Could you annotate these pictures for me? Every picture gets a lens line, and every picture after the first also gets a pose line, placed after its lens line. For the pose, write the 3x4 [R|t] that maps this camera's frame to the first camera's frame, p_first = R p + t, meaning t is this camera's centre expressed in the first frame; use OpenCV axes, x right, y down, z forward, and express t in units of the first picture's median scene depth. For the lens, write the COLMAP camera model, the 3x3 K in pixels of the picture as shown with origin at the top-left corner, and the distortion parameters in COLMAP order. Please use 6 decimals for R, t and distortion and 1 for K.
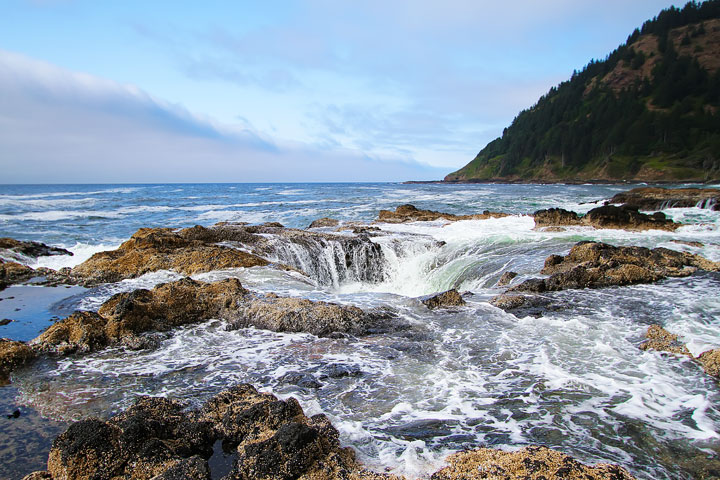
lens RADIAL K [[600.4, 0, 360.0], [0, 600.4, 240.0], [0, 0, 1]] dist [0.027955, 0.012913]
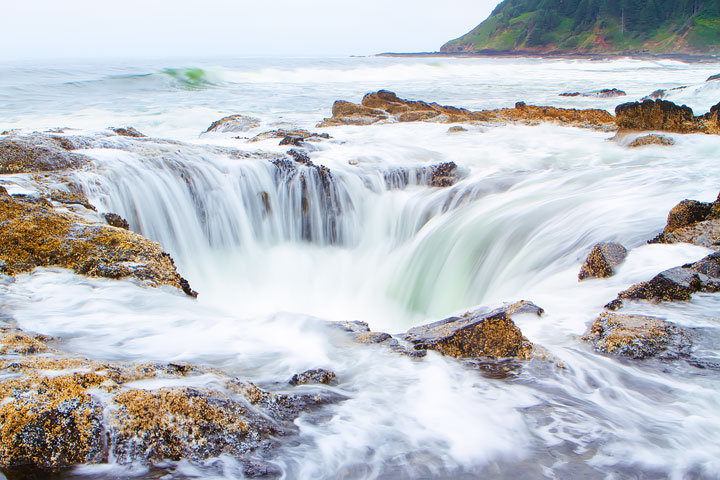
lens RADIAL K [[912.6, 0, 360.0], [0, 912.6, 240.0], [0, 0, 1]] dist [-0.066300, 0.015495]
pose [[0.998526, -0.005233, 0.054017, 0.012442], [-0.000446, 0.994515, 0.104594, -0.010492], [-0.054268, -0.104464, 0.993047, 0.159126]]
